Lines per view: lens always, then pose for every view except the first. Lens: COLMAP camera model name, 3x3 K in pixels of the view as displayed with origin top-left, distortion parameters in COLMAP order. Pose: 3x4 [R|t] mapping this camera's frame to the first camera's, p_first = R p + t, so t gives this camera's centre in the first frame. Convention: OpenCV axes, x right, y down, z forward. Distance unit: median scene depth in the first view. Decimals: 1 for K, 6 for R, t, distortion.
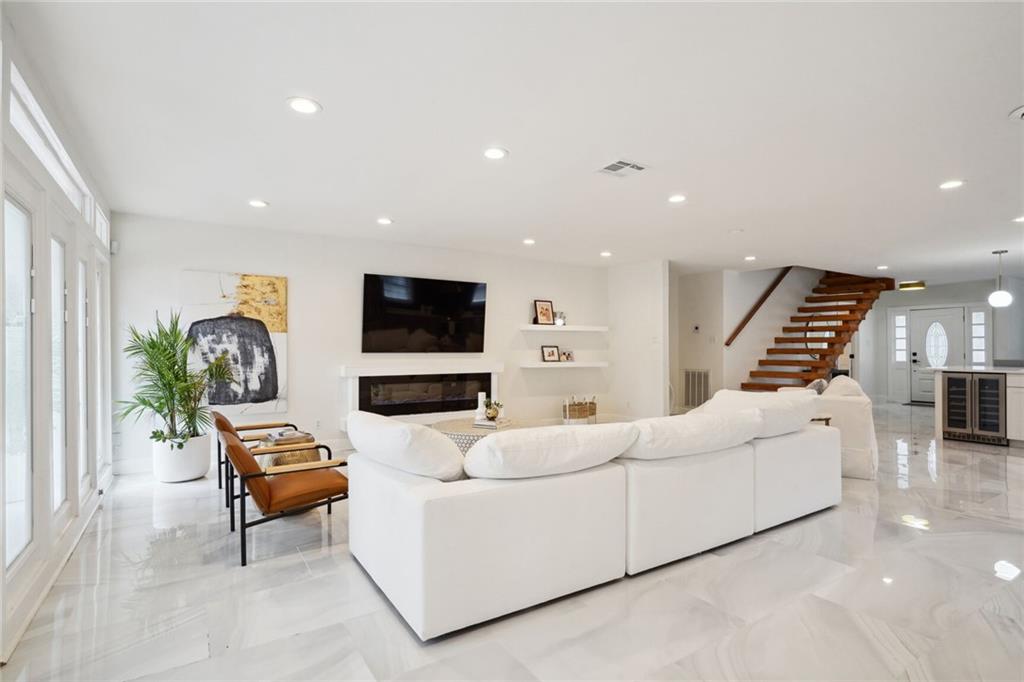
lens RADIAL K [[515.9, 0, 506.6], [0, 515.9, 341.4], [0, 0, 1]] dist [0.001431, 0.001709]
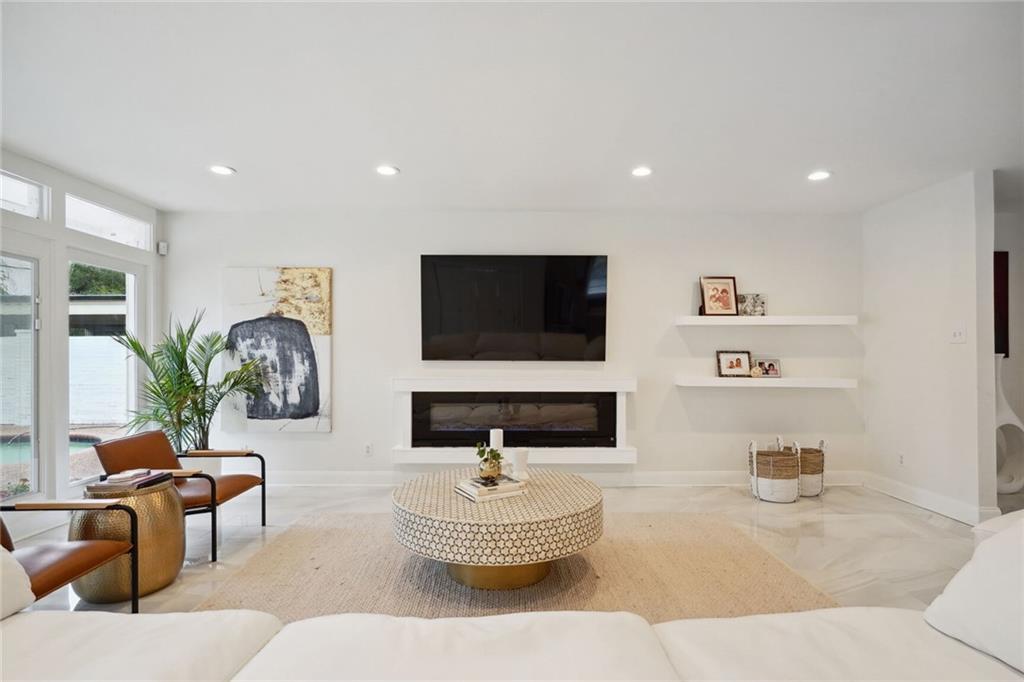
lens RADIAL K [[515.9, 0, 514.2], [0, 515.9, 350.0], [0, 0, 1]] dist [0.001431, 0.001709]
pose [[0.841747, -0.002957, -0.539865, 0.265570], [0.005630, 0.999979, 0.003302, 0.005864], [0.539843, -0.005818, 0.841745, 0.476161]]
